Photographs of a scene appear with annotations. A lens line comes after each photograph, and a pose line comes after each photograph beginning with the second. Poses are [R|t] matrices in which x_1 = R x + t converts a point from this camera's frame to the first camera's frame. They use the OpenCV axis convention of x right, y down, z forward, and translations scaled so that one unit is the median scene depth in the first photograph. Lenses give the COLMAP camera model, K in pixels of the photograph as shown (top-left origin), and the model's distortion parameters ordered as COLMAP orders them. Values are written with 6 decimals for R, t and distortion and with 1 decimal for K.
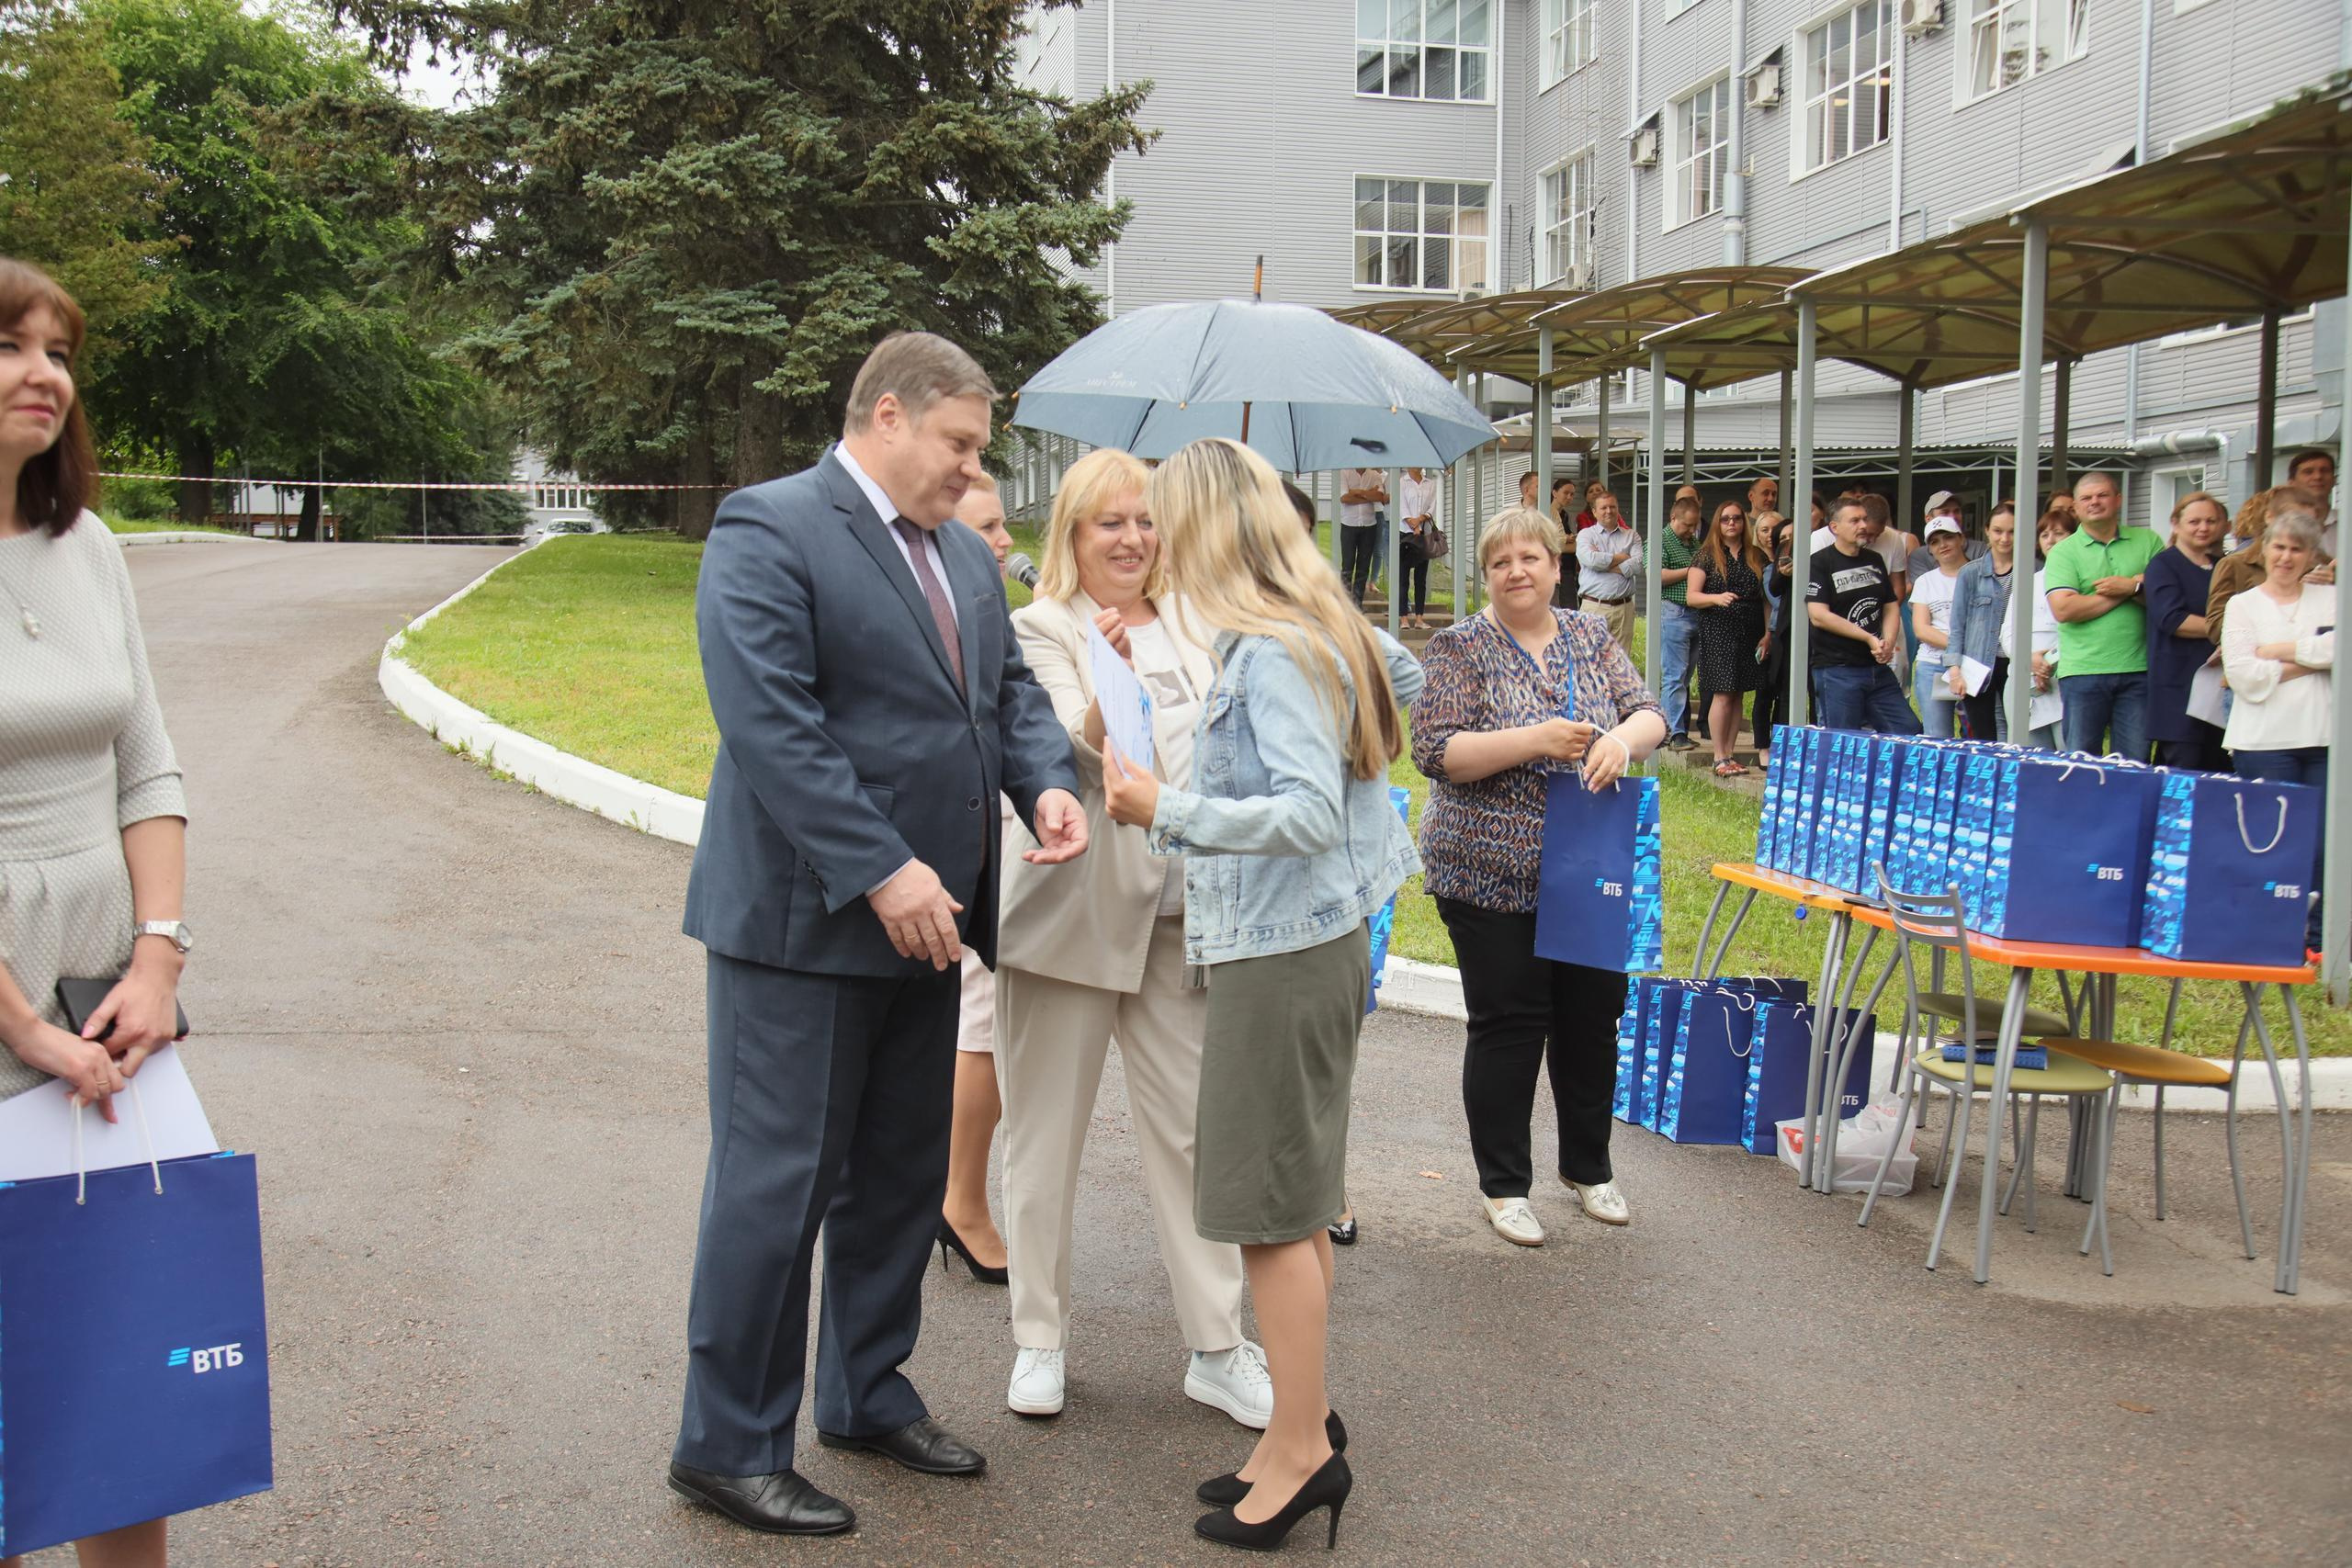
lens RADIAL K [[2254.0, 0, 1170.5], [0, 2254.0, 791.7], [0, 0, 1]] dist [0.025541, 0.000000]
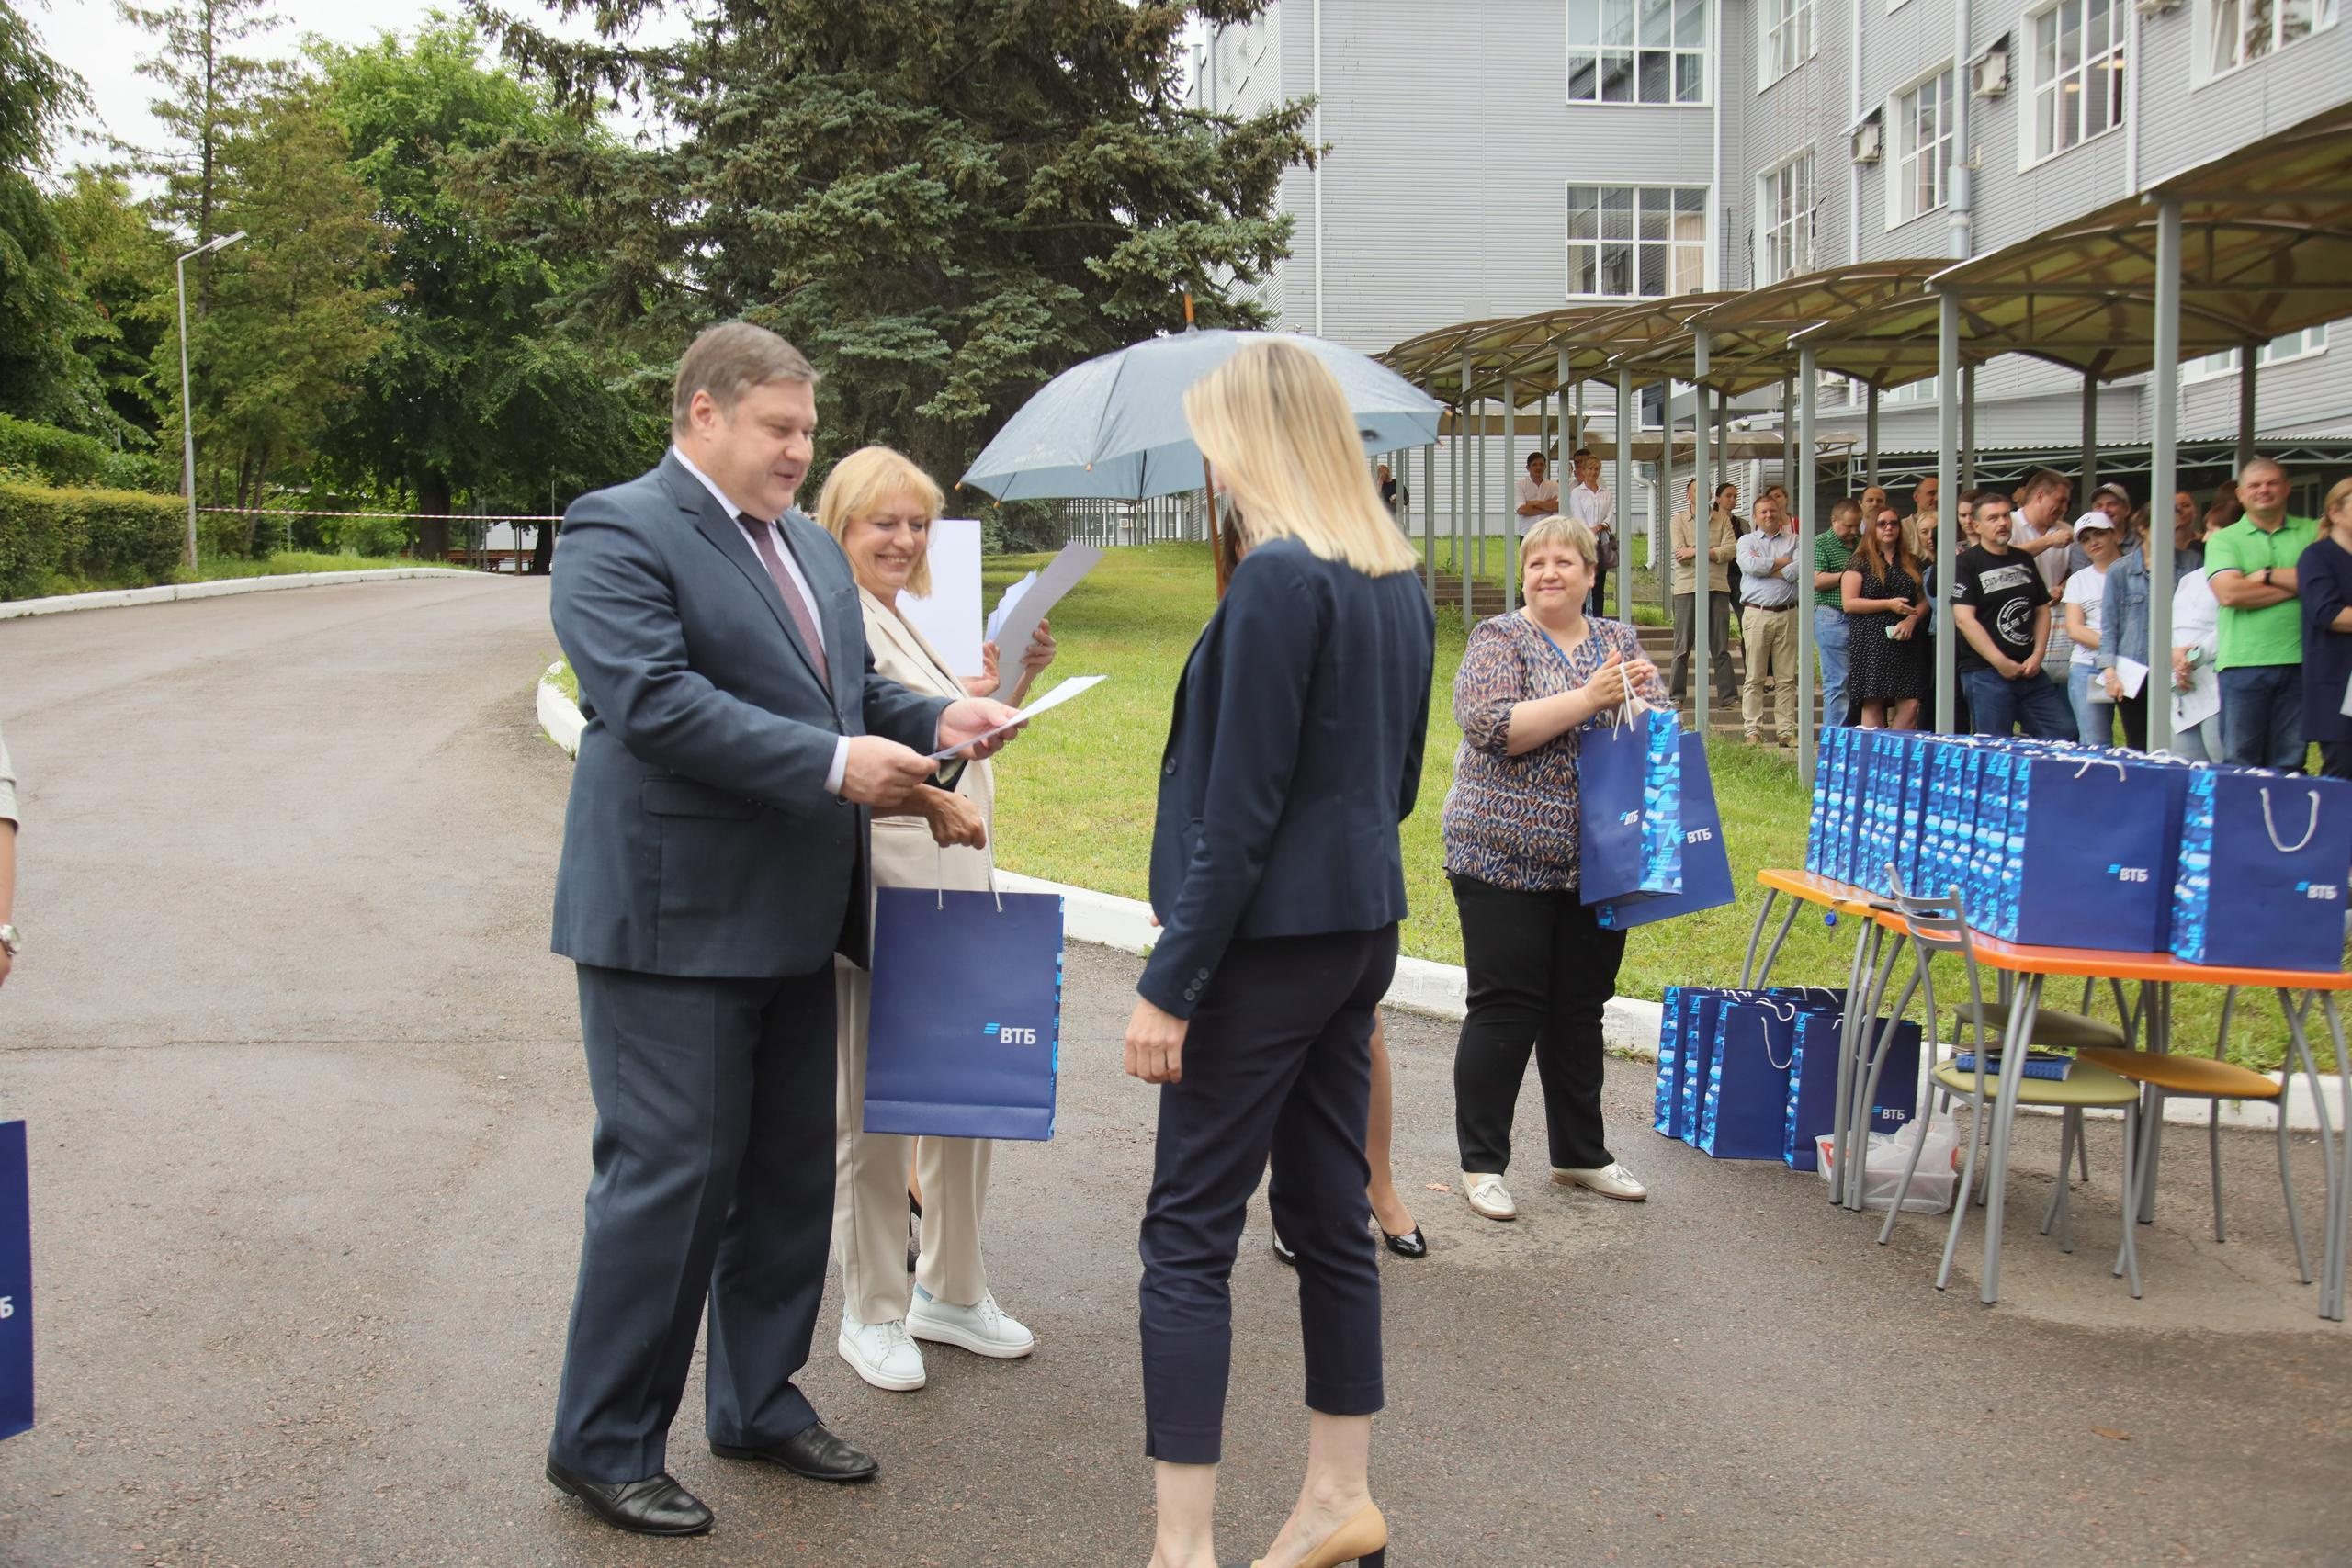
lens RADIAL K [[2254.0, 0, 1174.6], [0, 2254.0, 813.2], [0, 0, 1]] dist [0.025541, 0.000000]
pose [[0.994744, -0.008403, -0.102046, 0.032698], [0.008423, 0.999964, -0.000237, 0.002078], [0.102044, -0.000623, 0.994780, 0.003796]]
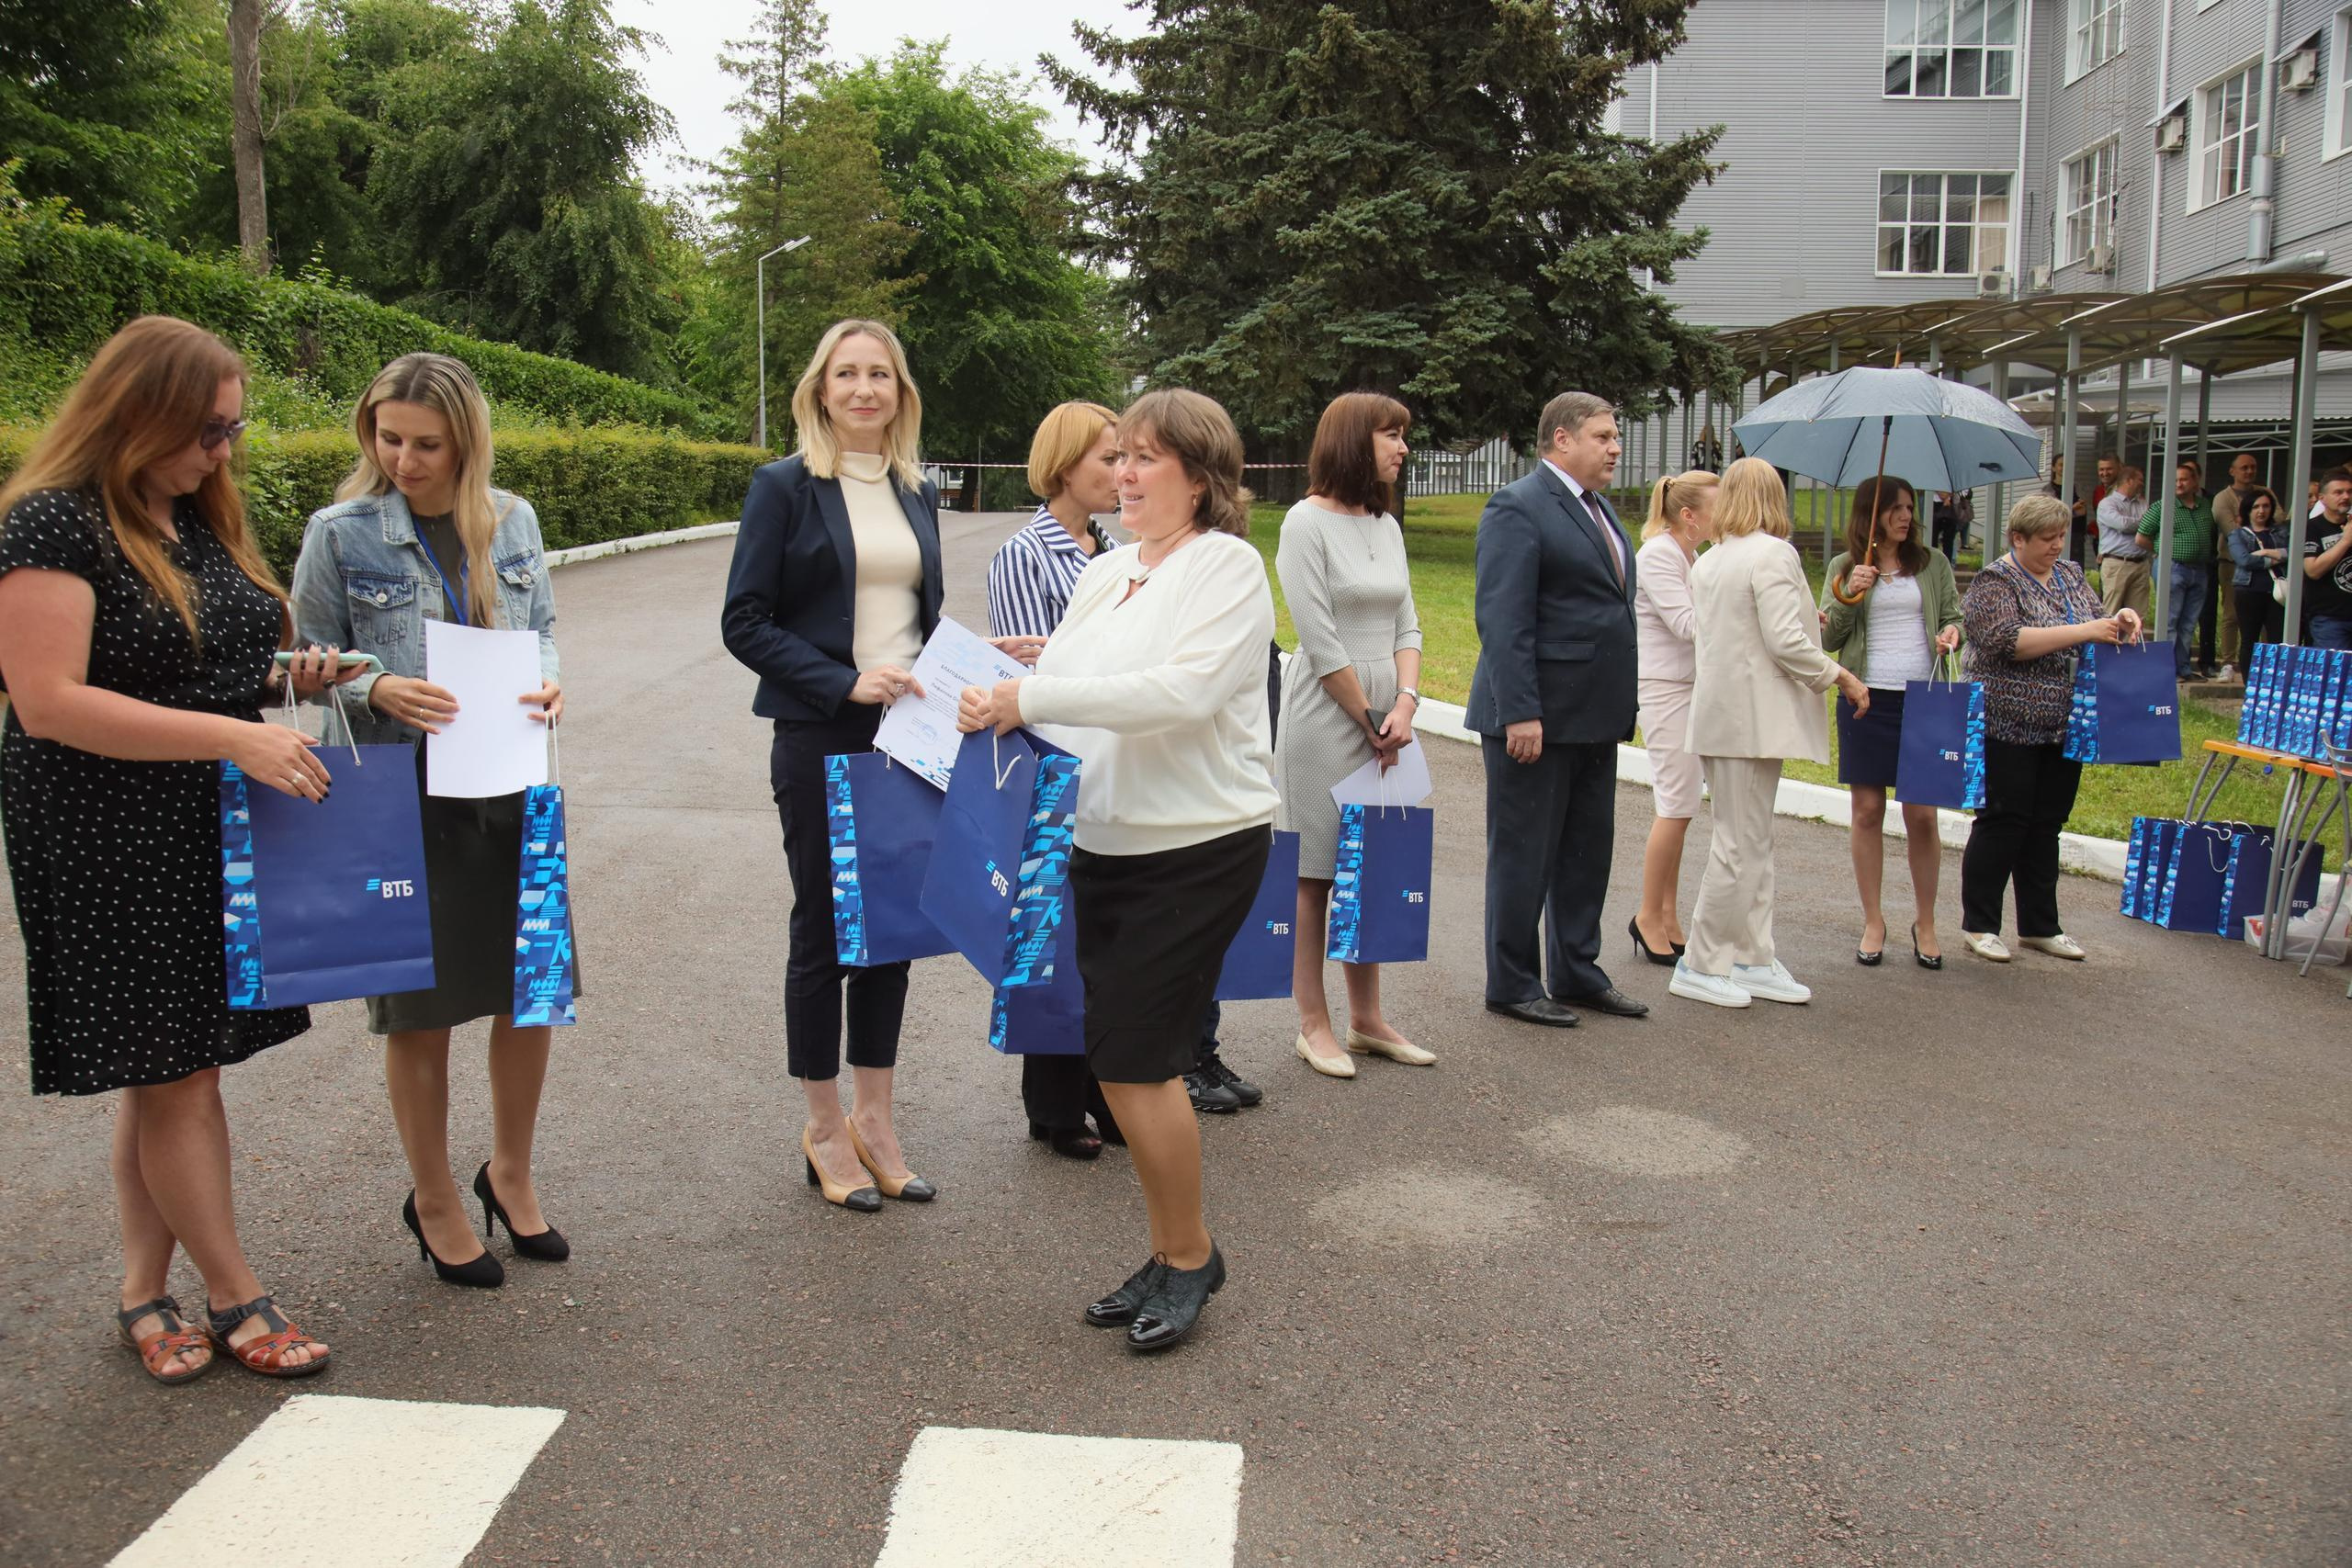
lens RADIAL K [[2037.0, 0, 1154.1], [0, 2037.0, 800.6], [0, 0, 1]] dist [-0.057058, 0.105684]
pose [[0.968866, 0.029297, -0.245845, -0.031334], [-0.021254, 0.999151, 0.035305, 0.014152], [0.246671, -0.028980, 0.968666, -0.144471]]
